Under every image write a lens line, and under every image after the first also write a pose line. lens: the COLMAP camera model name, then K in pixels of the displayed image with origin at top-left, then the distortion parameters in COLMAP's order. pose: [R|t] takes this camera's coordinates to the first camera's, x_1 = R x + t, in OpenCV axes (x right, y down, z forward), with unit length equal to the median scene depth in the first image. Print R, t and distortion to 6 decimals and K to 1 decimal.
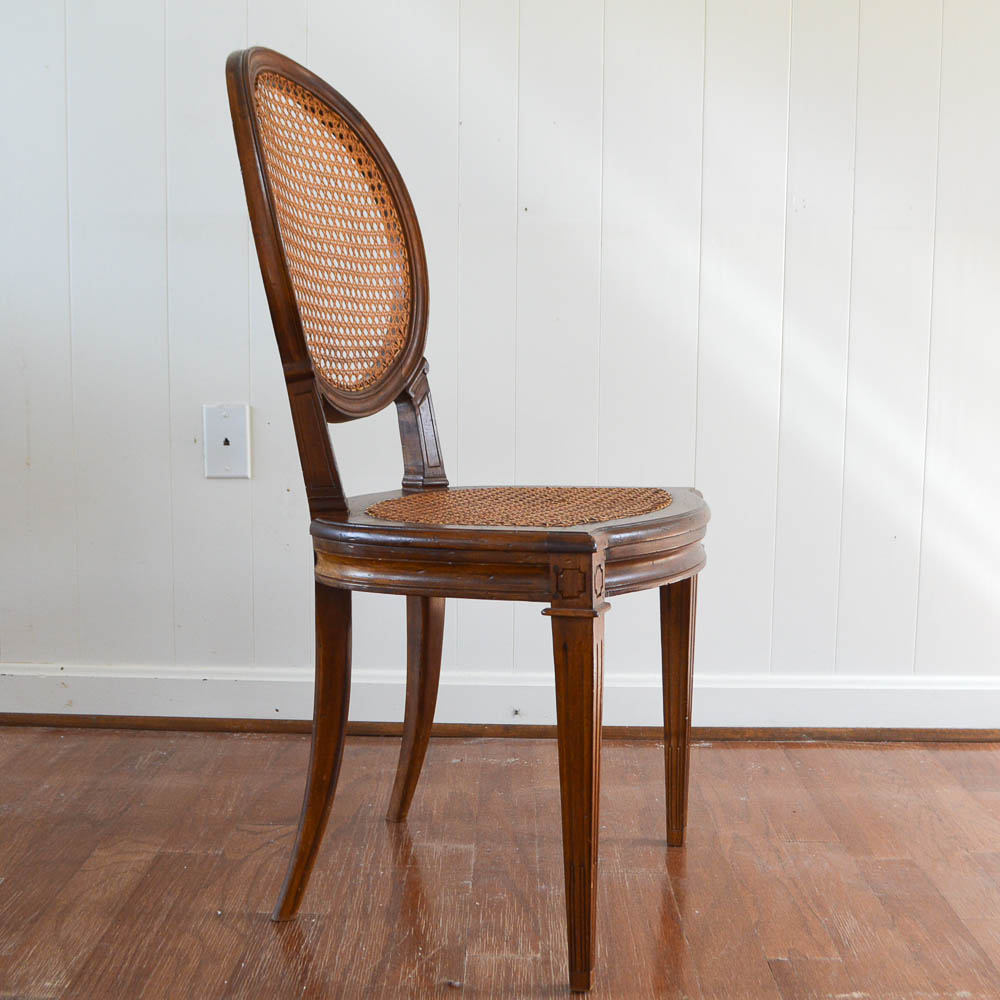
lens RADIAL K [[1408.0, 0, 500.0], [0, 1408.0, 500.0], [0, 0, 1]] dist [-0.079336, -0.002689]
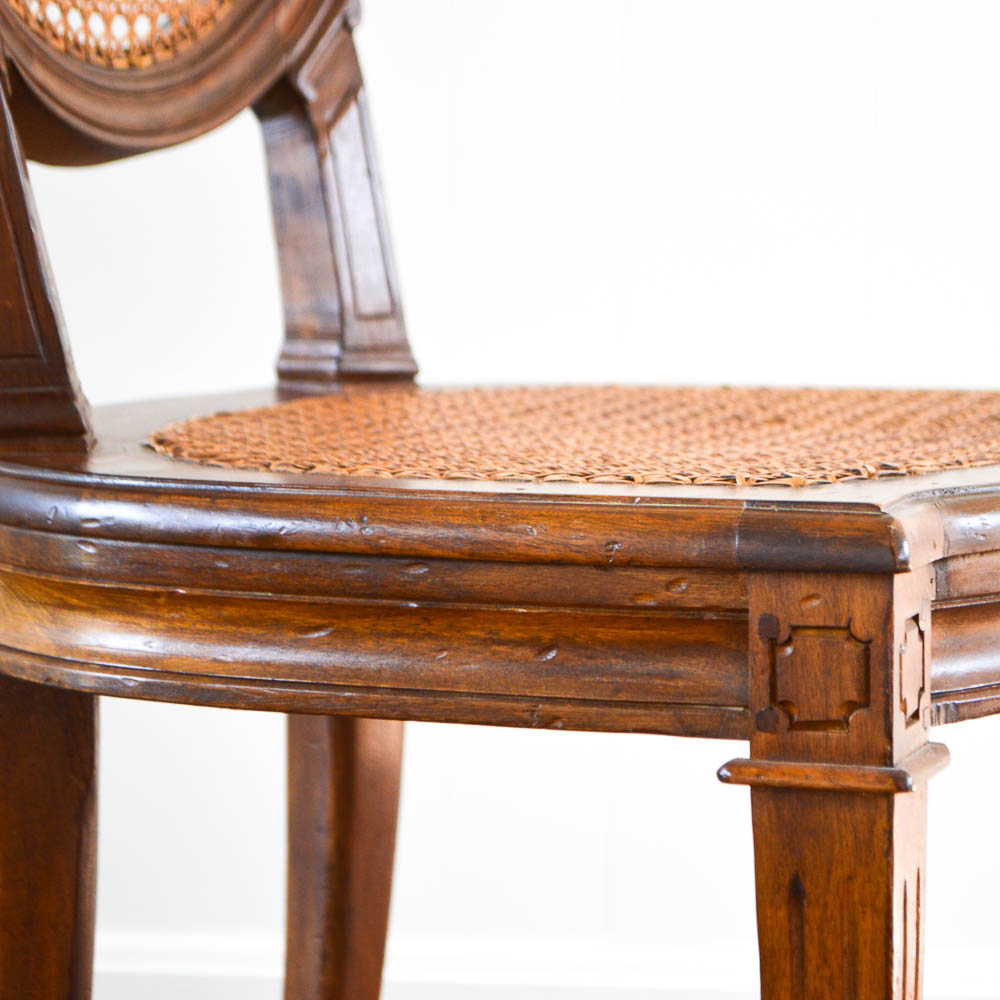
lens RADIAL K [[3743.0, 0, 498.9], [0, 3743.0, 411.5], [0, 0, 1]] dist [0.126349, -1.705181]
pose [[0.999777, 0.008743, -0.019223, -0.002274], [-0.009026, 0.999852, -0.014659, 0.014846], [0.019092, 0.014829, 0.999708, 0.198773]]
